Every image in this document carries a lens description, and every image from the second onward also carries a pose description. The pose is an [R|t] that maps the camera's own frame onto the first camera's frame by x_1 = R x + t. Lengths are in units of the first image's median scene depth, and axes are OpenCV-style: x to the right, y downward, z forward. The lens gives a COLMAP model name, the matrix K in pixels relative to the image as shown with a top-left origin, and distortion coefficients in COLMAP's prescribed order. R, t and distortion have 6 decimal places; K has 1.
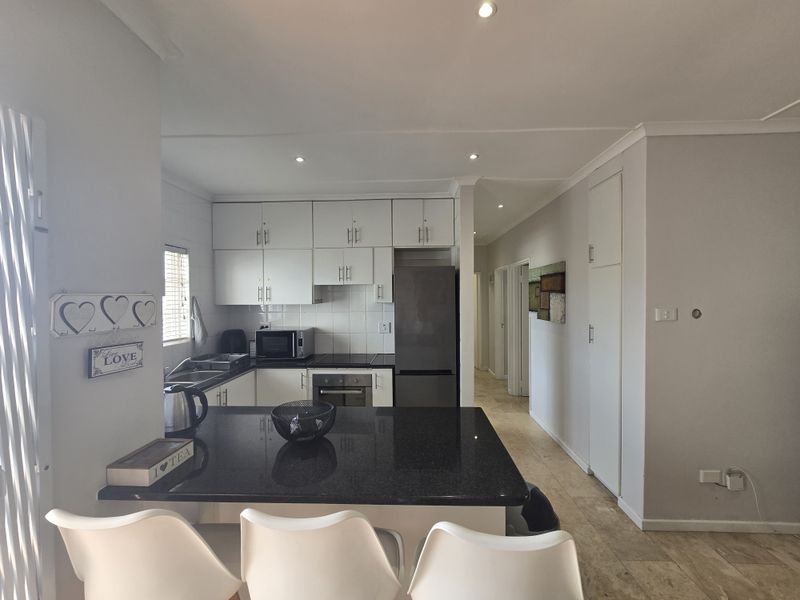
lens RADIAL K [[329.0, 0, 399.5], [0, 329.0, 302.7], [0, 0, 1]] dist [-0.000802, 0.003568]
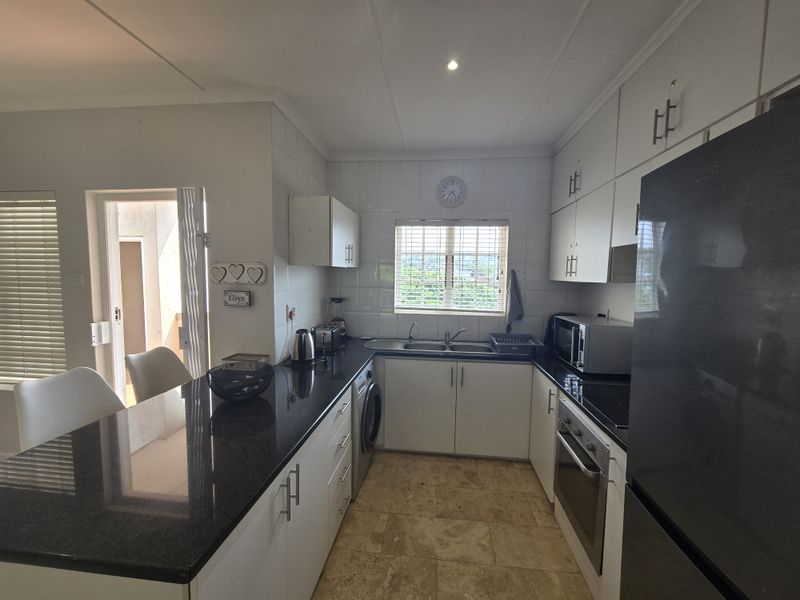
lens RADIAL K [[328.0, 0, 403.4], [0, 328.0, 299.5], [0, 0, 1]] dist [-0.002838, 0.000222]
pose [[-0.067220, 0.081404, -0.994412, 0.393080], [-0.032253, 0.995968, 0.083711, -0.003730], [0.997217, 0.037700, -0.064323, 0.885145]]
